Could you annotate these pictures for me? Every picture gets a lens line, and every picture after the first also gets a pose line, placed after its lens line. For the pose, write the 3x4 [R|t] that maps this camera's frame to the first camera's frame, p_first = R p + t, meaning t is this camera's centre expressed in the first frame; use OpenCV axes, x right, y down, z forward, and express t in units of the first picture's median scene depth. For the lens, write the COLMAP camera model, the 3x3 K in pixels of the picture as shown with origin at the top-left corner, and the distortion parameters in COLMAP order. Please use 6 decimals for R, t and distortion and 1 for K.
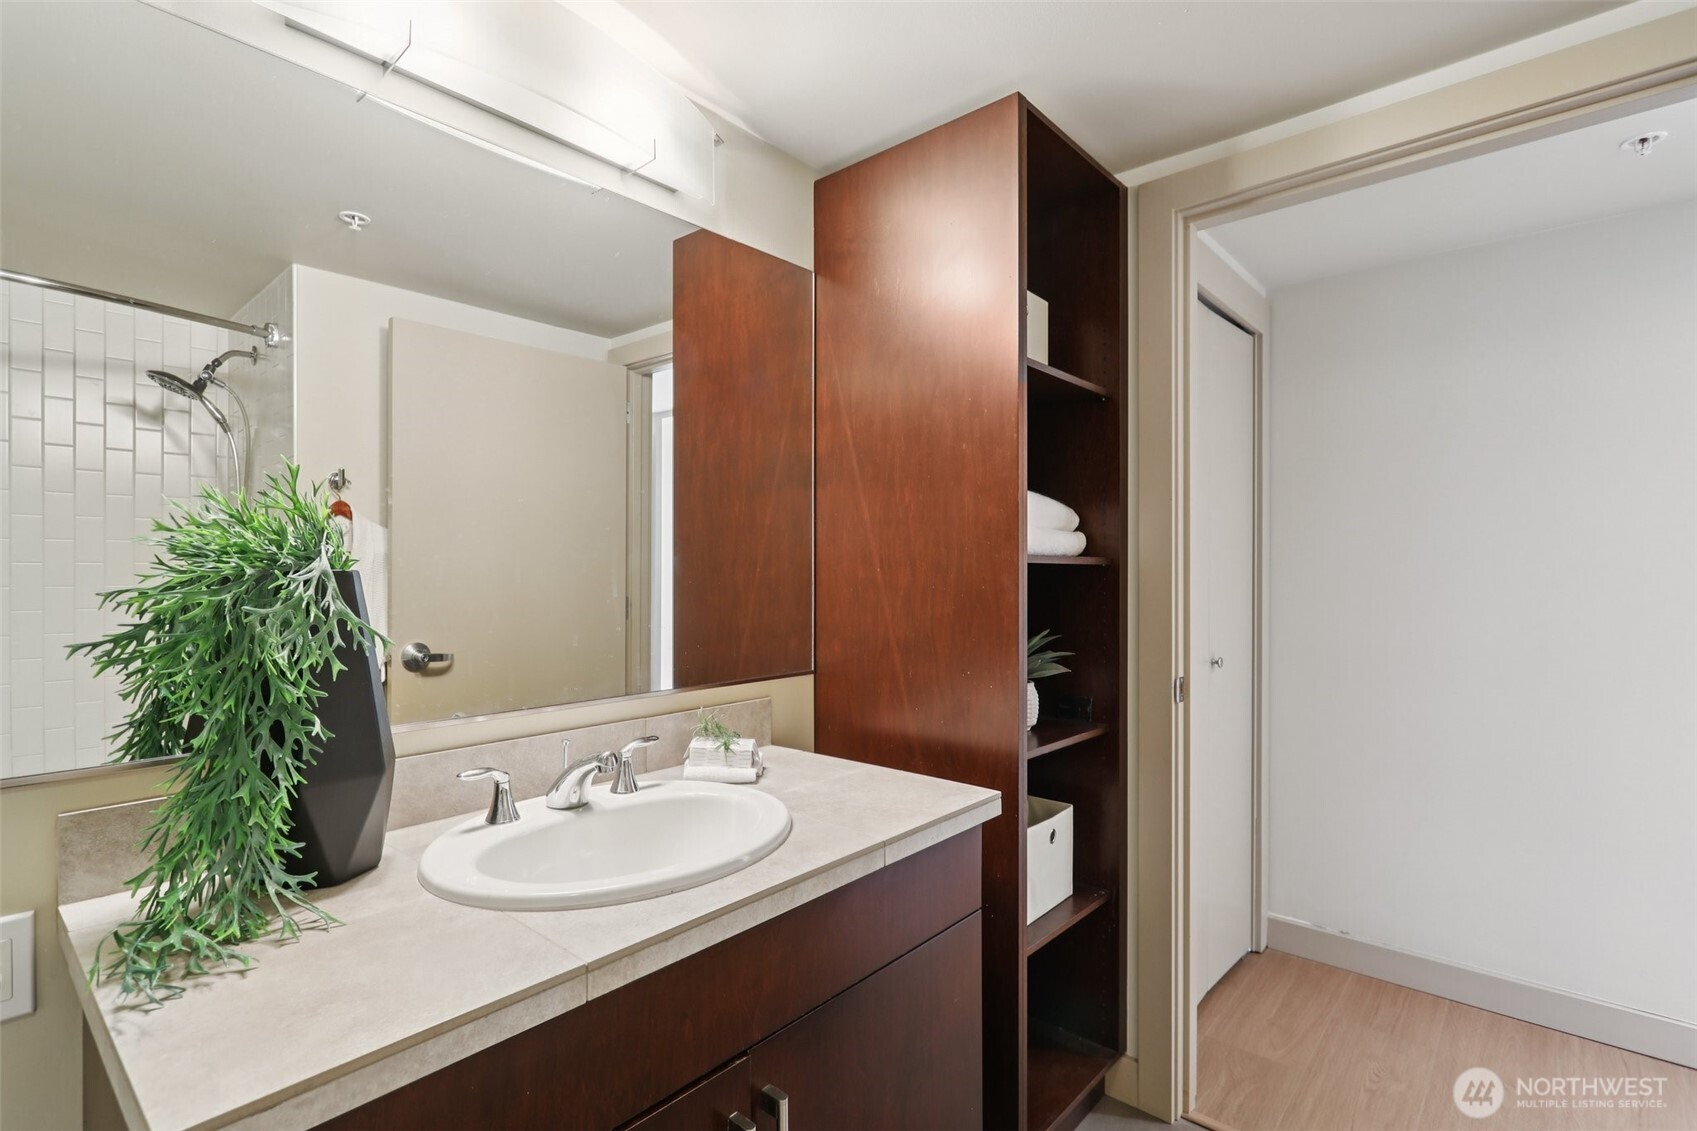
lens RADIAL K [[810.9, 0, 843.4], [0, 810.9, 568.3], [0, 0, 1]] dist [-0.004383, 0.005488]
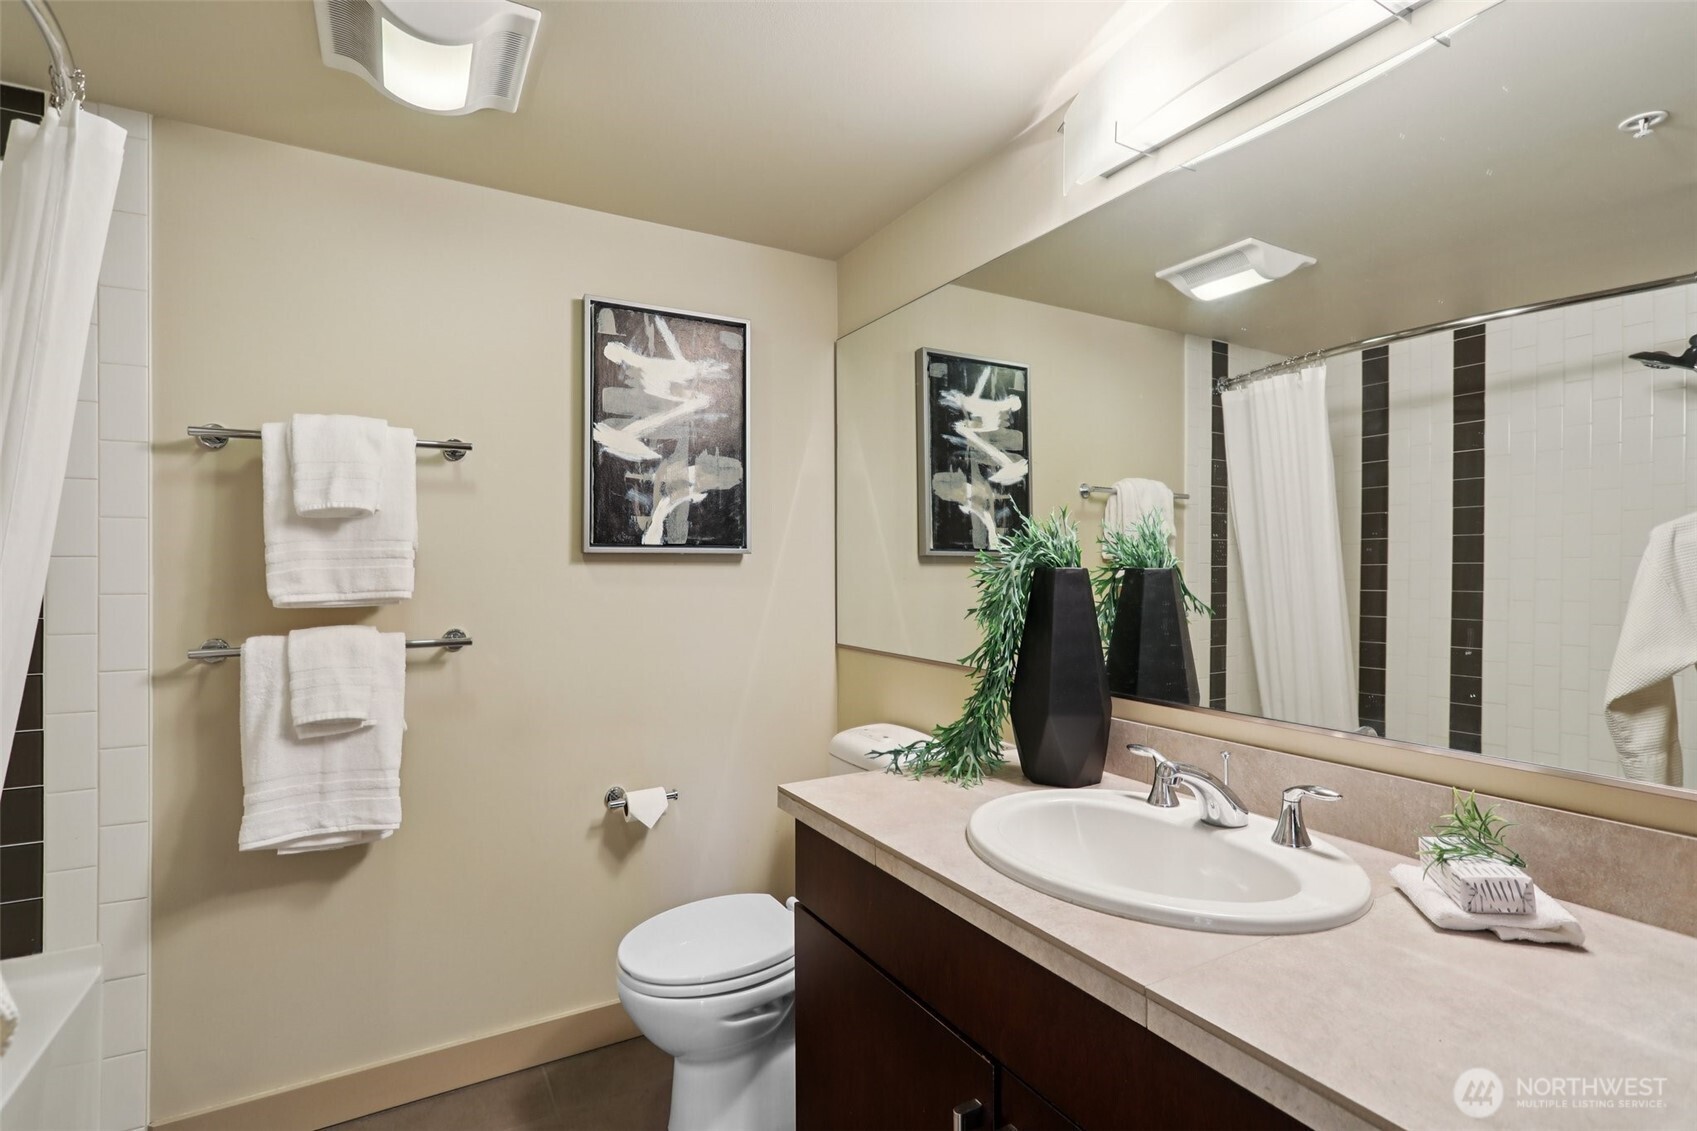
lens RADIAL K [[810.9, 0, 848.8], [0, 810.9, 570.2], [0, 0, 1]] dist [-0.004383, 0.005488]
pose [[-0.332472, 0.001204, -0.943112, 0.772755], [0.000558, 0.999999, 0.001080, 0.003821], [0.943113, -0.000167, -0.332473, 1.041618]]
